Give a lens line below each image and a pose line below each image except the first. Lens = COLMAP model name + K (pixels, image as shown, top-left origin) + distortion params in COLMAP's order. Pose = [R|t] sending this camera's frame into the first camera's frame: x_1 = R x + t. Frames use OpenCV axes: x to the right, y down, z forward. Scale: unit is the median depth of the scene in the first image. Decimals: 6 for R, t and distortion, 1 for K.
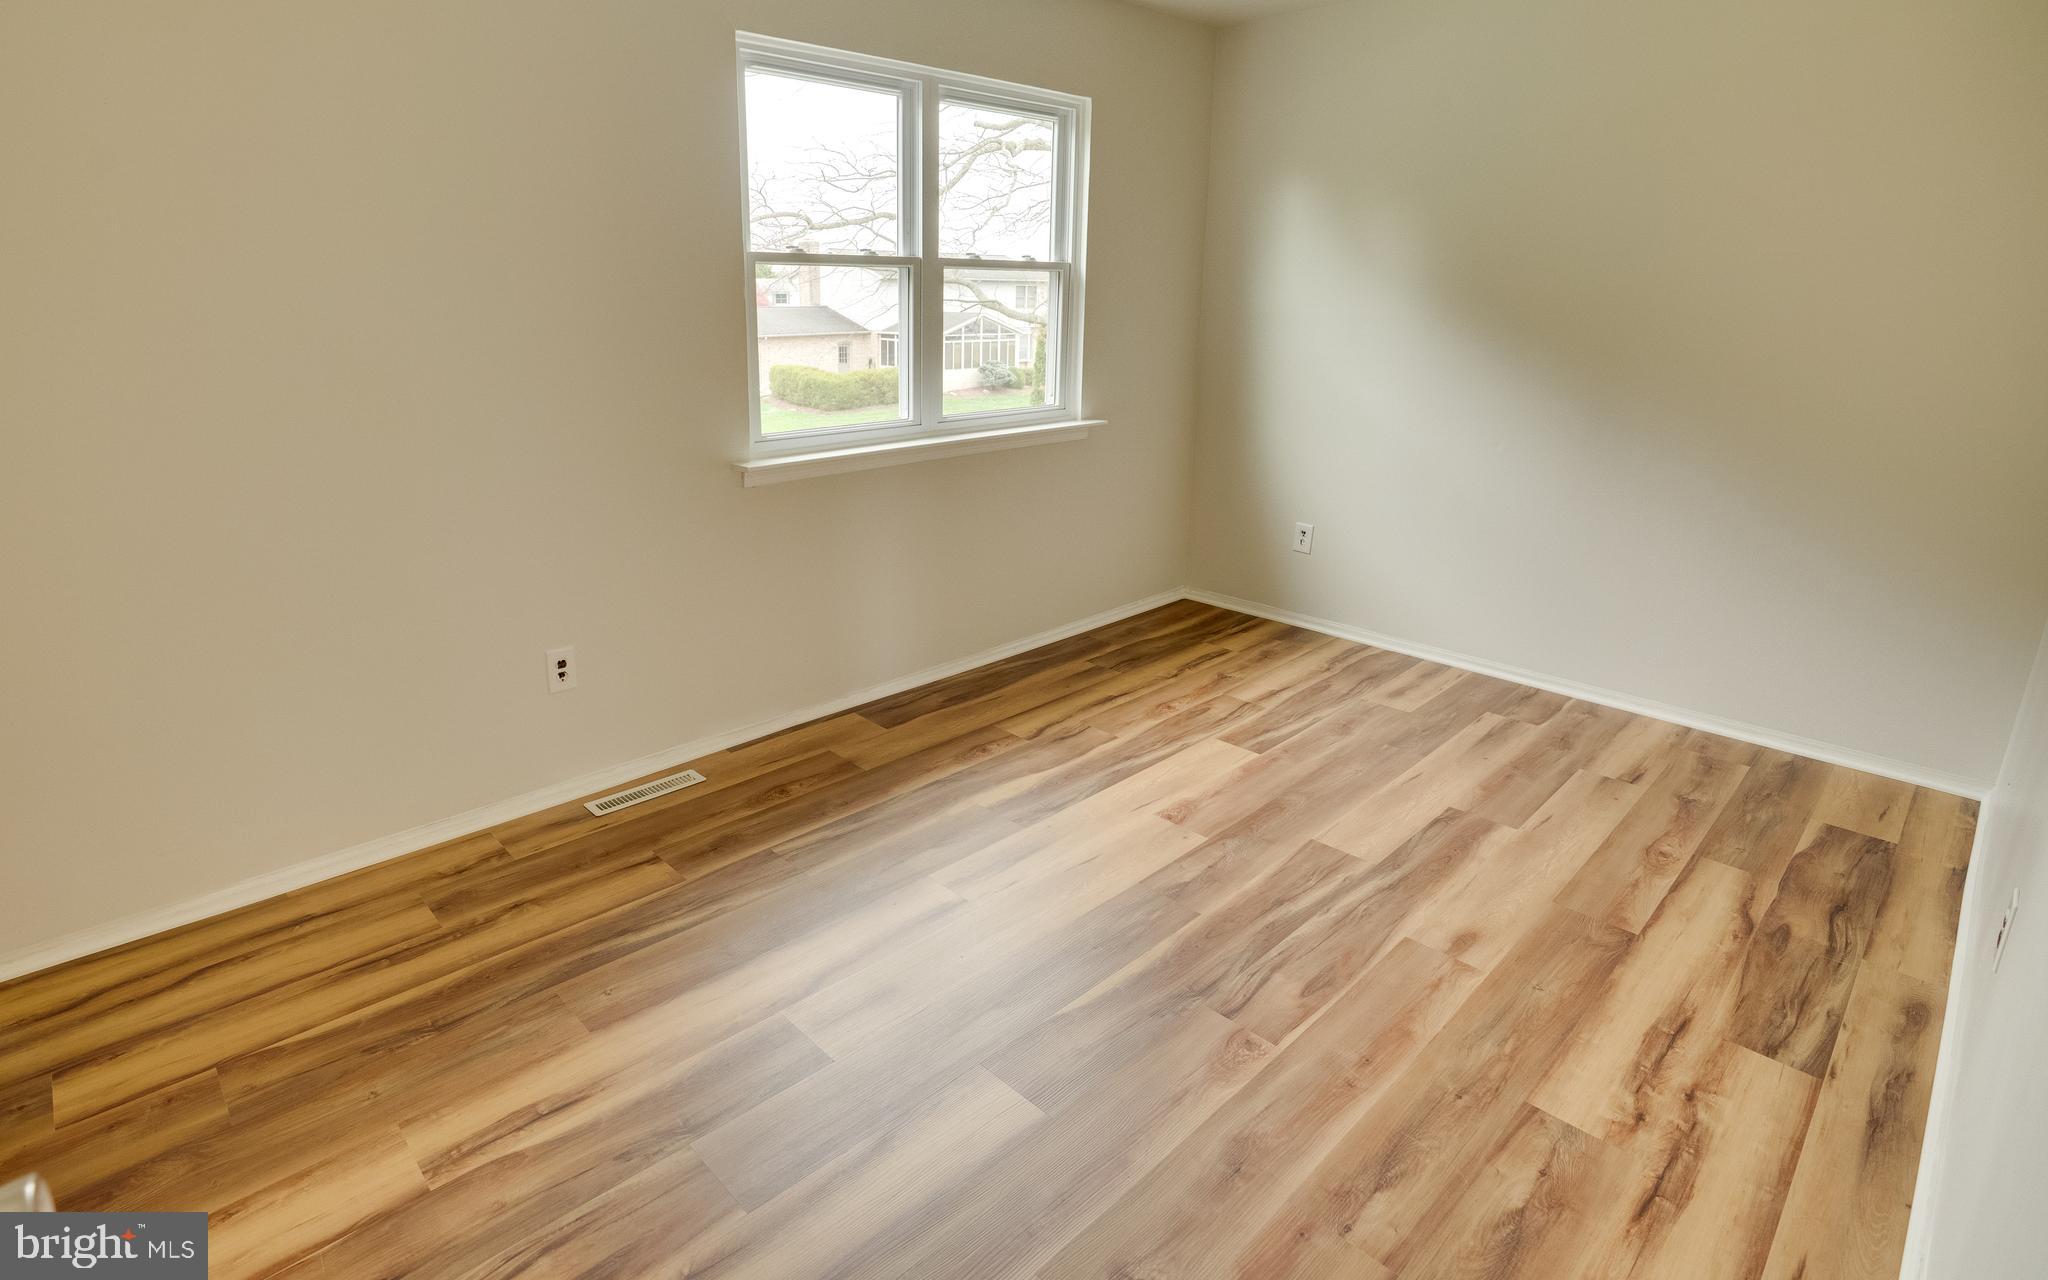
lens RADIAL K [[939.4, 0, 1026.8], [0, 939.4, 603.1], [0, 0, 1]] dist [-0.069897, 0.027406]
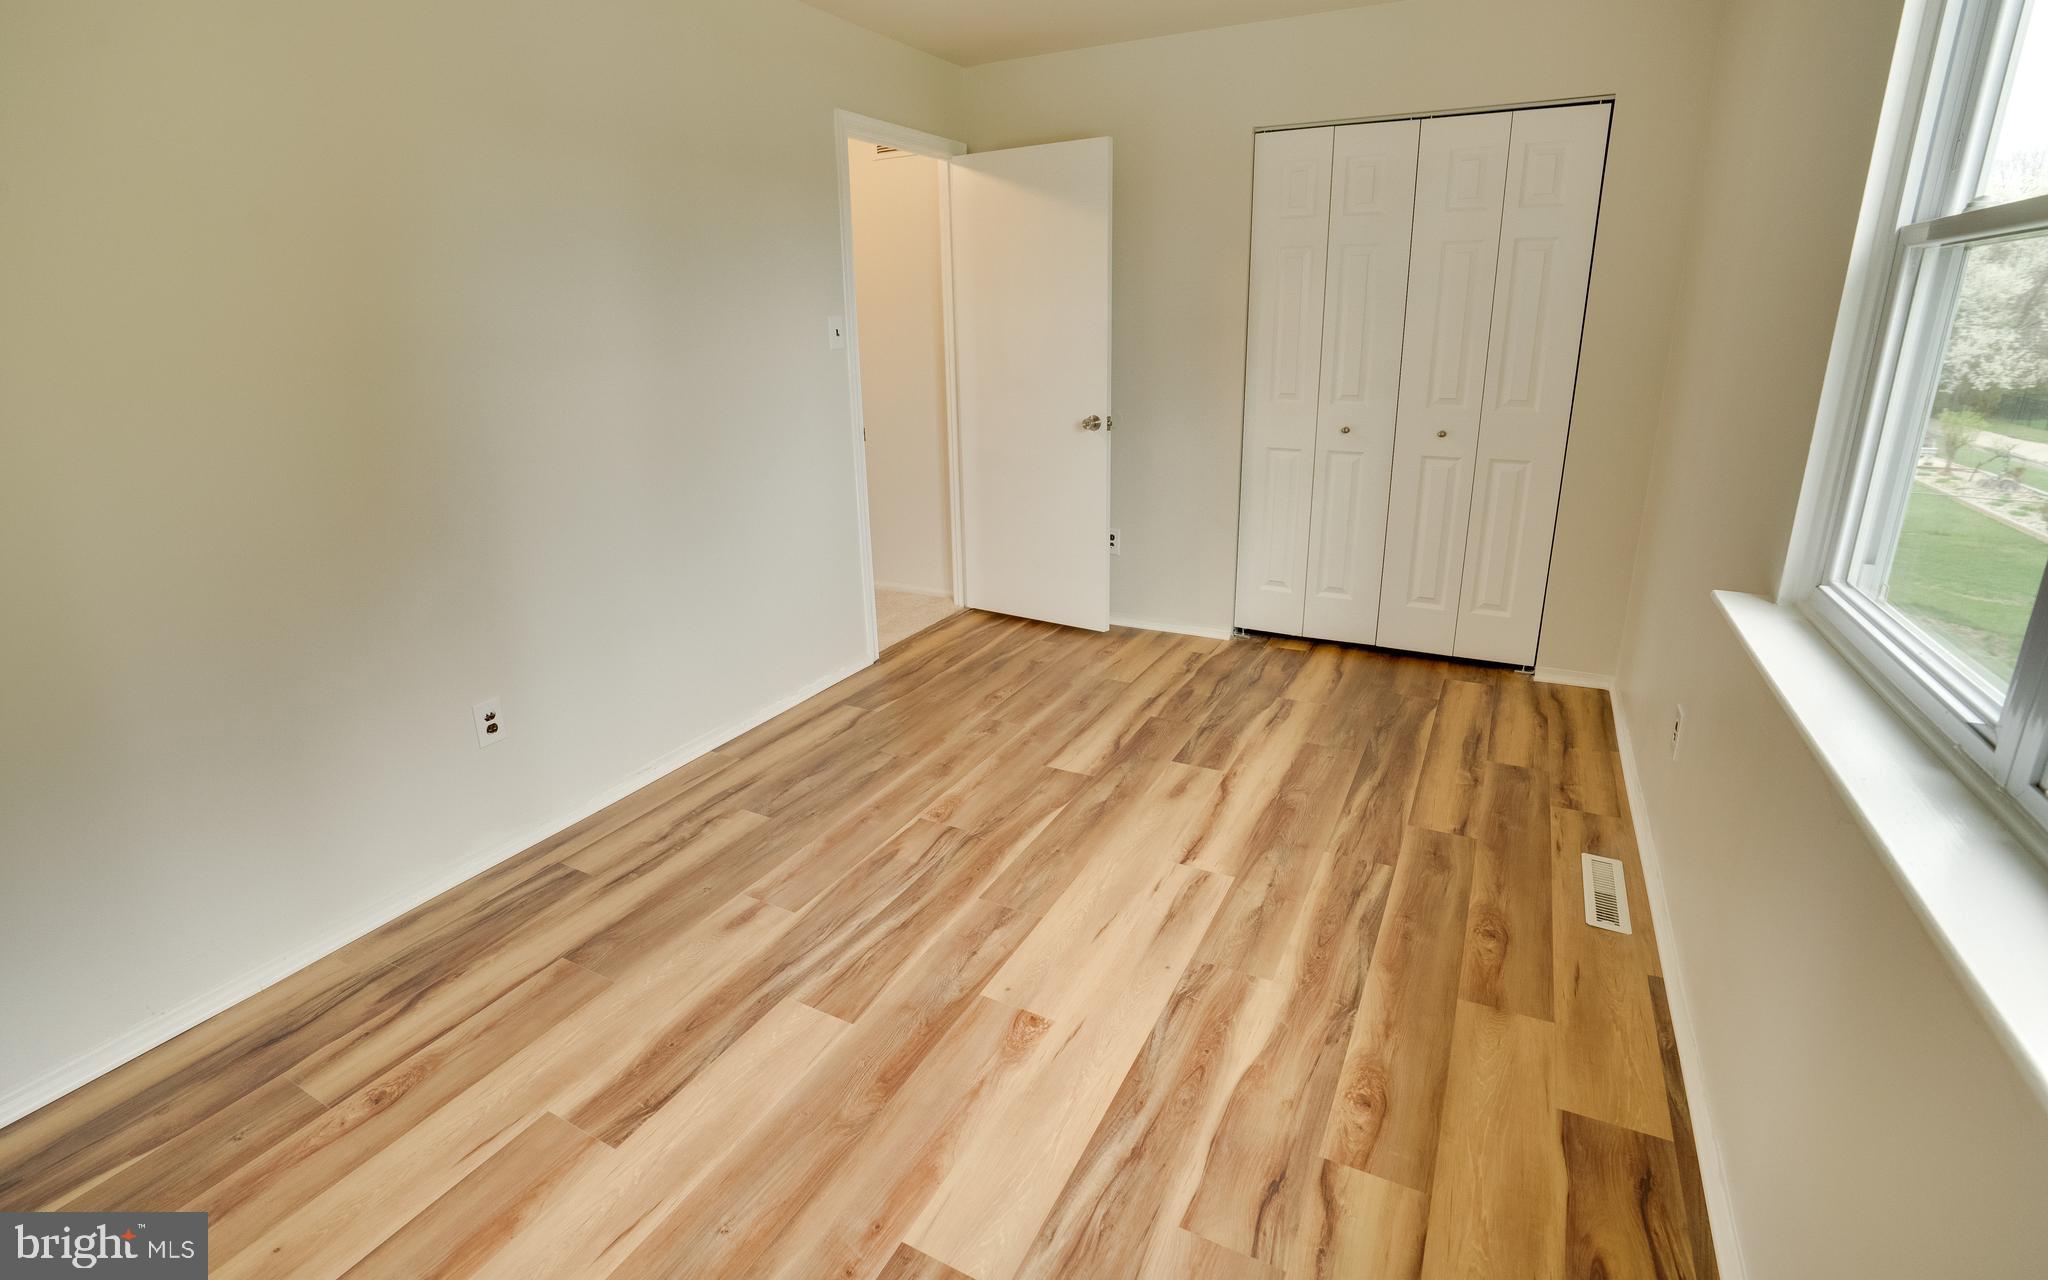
lens RADIAL K [[939.4, 0, 1026.8], [0, 939.4, 603.1], [0, 0, 1]] dist [-0.069897, 0.027406]
pose [[-0.957832, 0.098432, -0.269944, 0.389055], [-0.073190, 0.824918, 0.560494, -0.563623], [0.277852, 0.556616, -0.782928, 1.659347]]
